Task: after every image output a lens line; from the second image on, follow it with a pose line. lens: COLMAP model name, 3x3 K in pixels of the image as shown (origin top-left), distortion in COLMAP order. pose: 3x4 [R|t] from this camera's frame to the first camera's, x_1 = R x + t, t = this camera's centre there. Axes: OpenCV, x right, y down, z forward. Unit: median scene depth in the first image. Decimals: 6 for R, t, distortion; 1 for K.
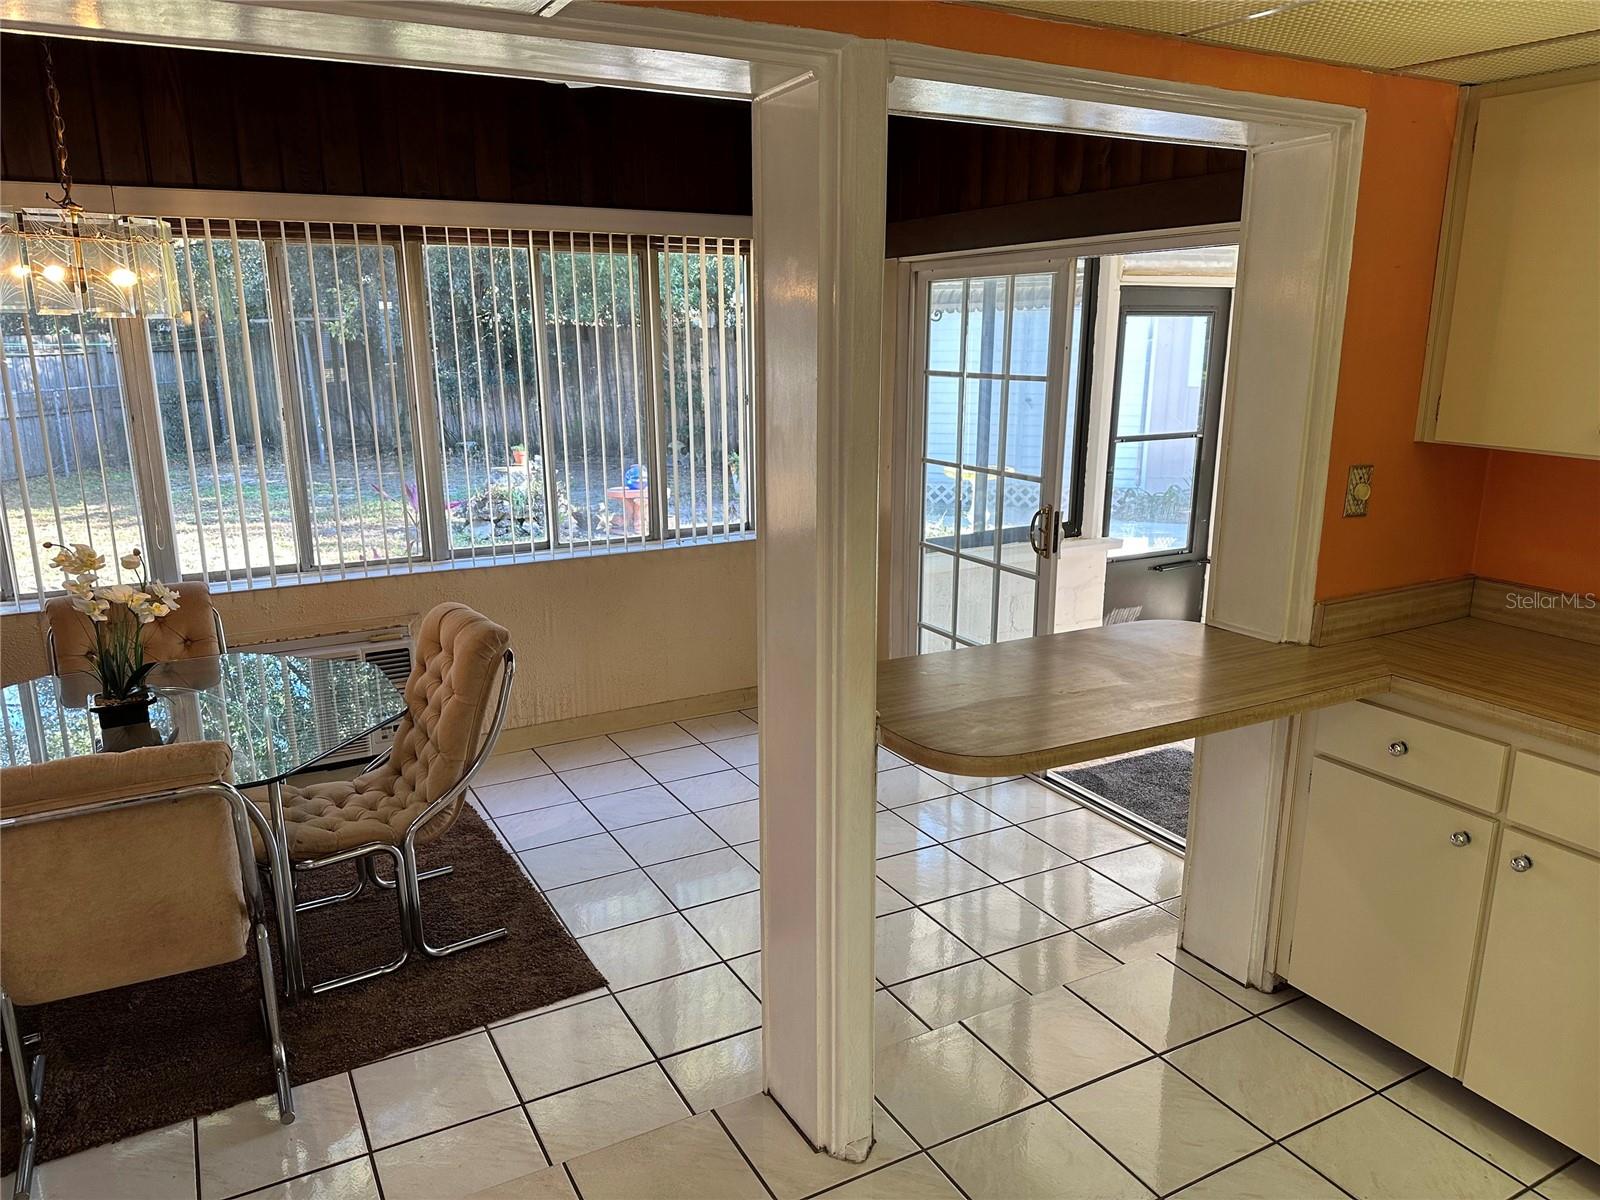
lens RADIAL K [[1111.9, 0, 799.9], [0, 1111.9, 611.9], [0, 0, 1]] dist [0.061778, -0.082512]
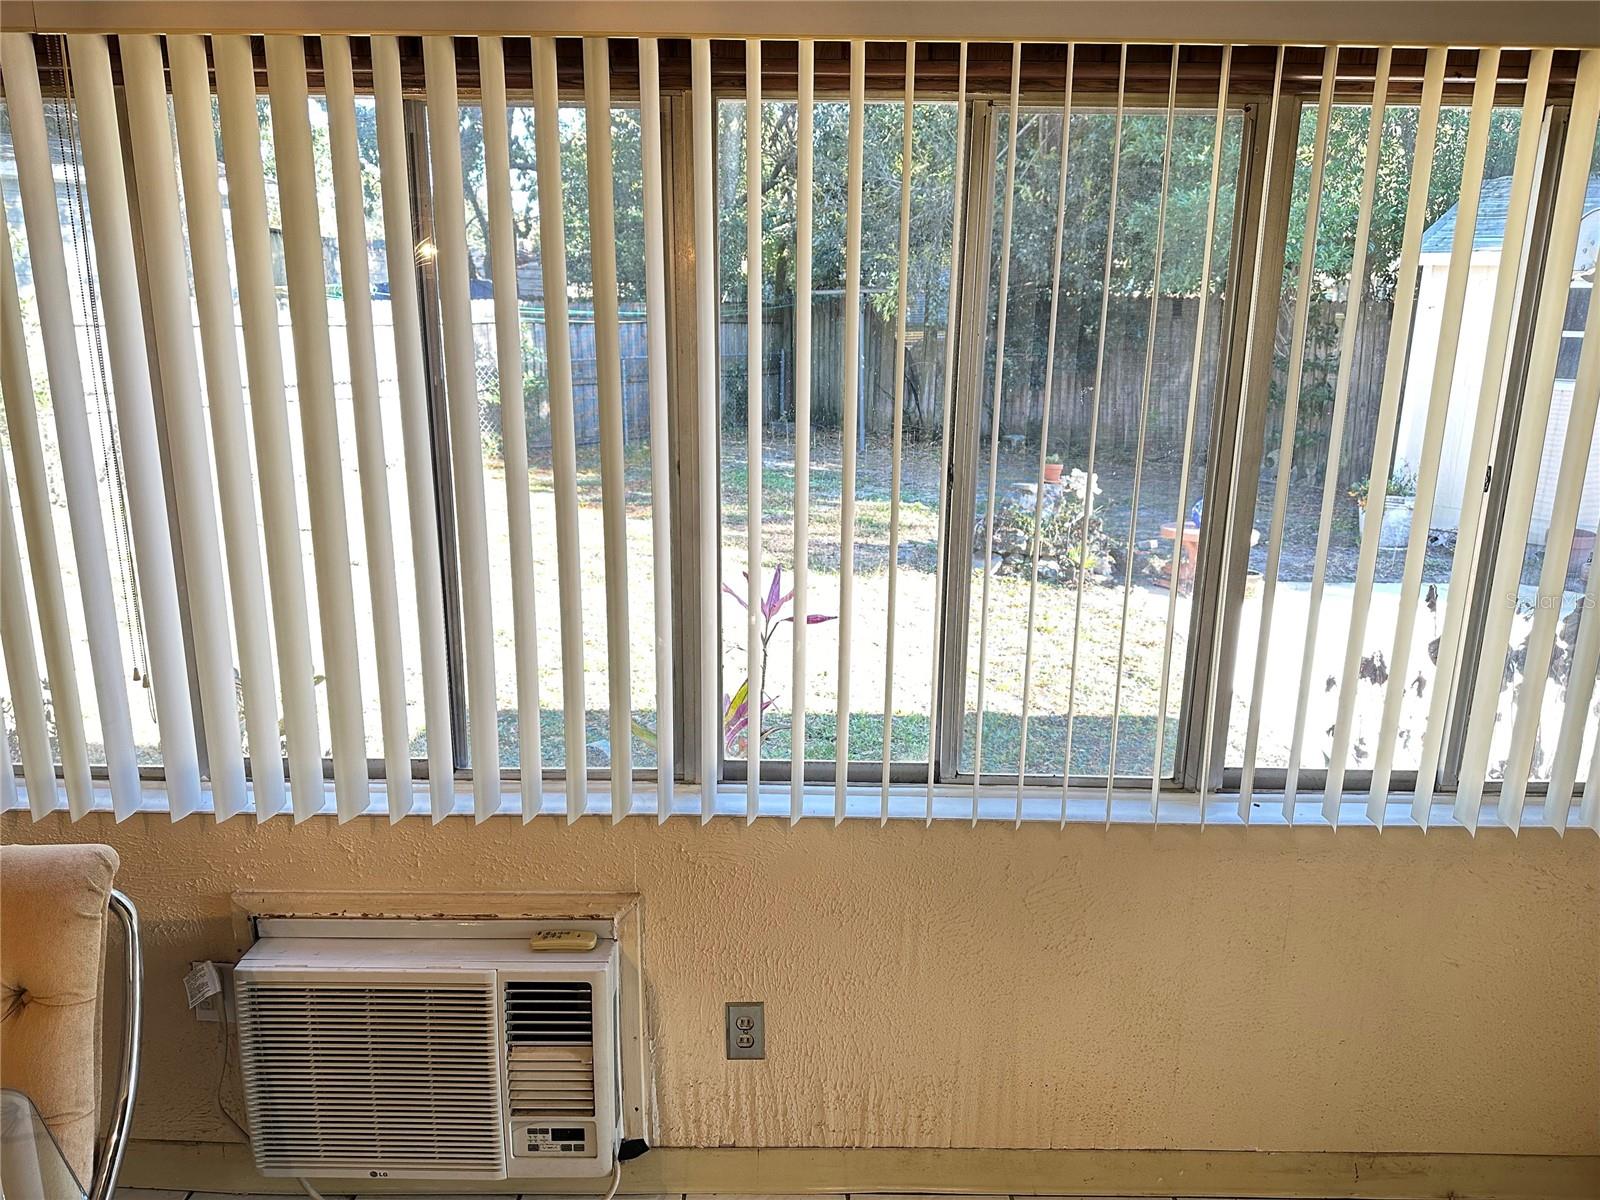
lens RADIAL K [[1111.9, 0, 789.9], [0, 1111.9, 595.7], [0, 0, 1]] dist [0.061778, -0.082512]
pose [[0.868574, 0.137087, -0.476220, -0.084011], [-0.134451, 0.990121, 0.039796, -0.168446], [0.476971, 0.029462, 0.878425, 0.674653]]
